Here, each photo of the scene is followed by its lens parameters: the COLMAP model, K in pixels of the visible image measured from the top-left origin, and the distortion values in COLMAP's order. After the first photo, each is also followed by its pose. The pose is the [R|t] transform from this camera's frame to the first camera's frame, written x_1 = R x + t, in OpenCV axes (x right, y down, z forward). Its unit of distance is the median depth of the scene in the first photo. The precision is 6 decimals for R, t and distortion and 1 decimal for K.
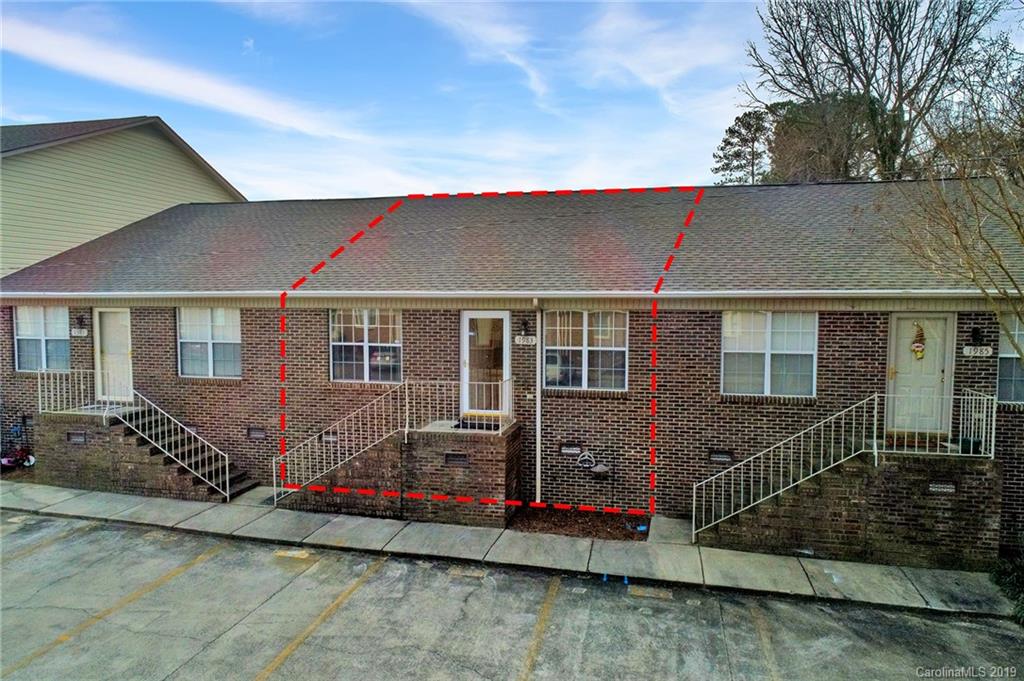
lens RADIAL K [[685.4, 0, 512.0], [0, 685.4, 340.5], [0, 0, 1]] dist [-0.002595, 0.000585]
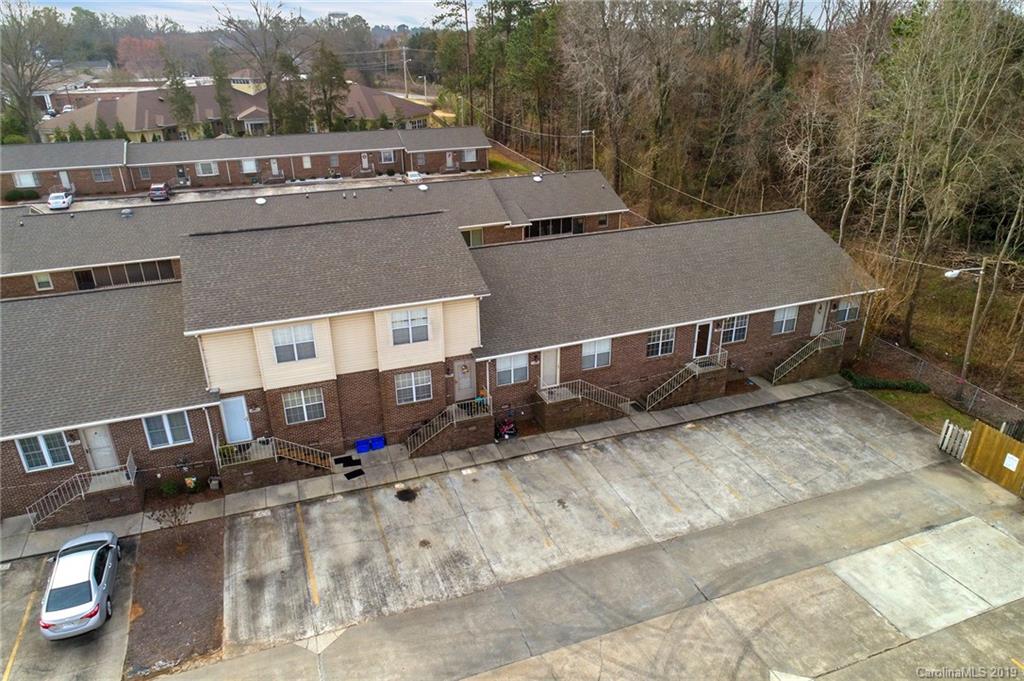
lens RADIAL K [[685.4, 0, 512.0], [0, 685.4, 340.5], [0, 0, 1]] dist [-0.002595, 0.000585]
pose [[0.830362, -0.239273, 0.503237, -2.113179], [0.045769, 0.929349, 0.366355, -1.032570], [-0.555342, -0.281174, 0.782647, -0.706672]]
